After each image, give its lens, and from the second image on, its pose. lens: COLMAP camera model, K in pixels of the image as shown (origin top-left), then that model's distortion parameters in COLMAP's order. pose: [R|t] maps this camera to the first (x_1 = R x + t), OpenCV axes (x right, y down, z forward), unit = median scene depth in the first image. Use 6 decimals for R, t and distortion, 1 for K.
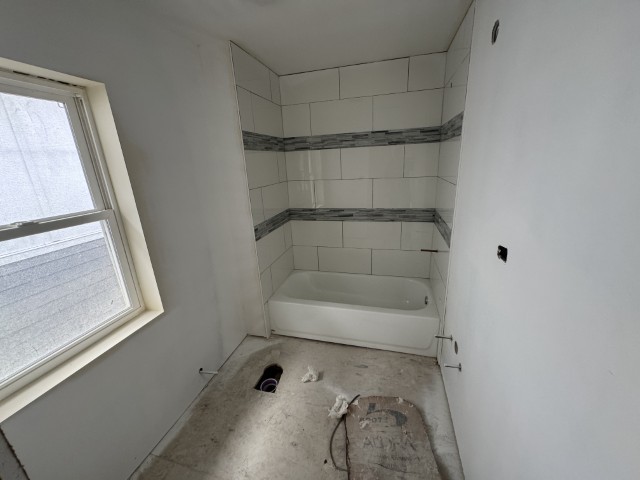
lens RADIAL K [[256.6, 0, 319.5], [0, 256.6, 238.4], [0, 0, 1]] dist [-0.003945, 0.000221]
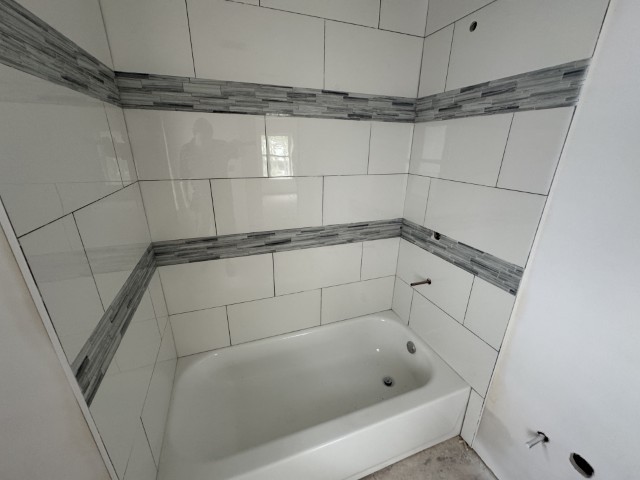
lens RADIAL K [[256.6, 0, 317.5], [0, 256.6, 236.7], [0, 0, 1]] dist [-0.003945, 0.000221]
pose [[0.816794, -0.139796, 0.559736, -0.145580], [0.111540, 0.990158, 0.084530, -0.147218], [-0.566044, -0.006611, 0.824349, 0.525608]]
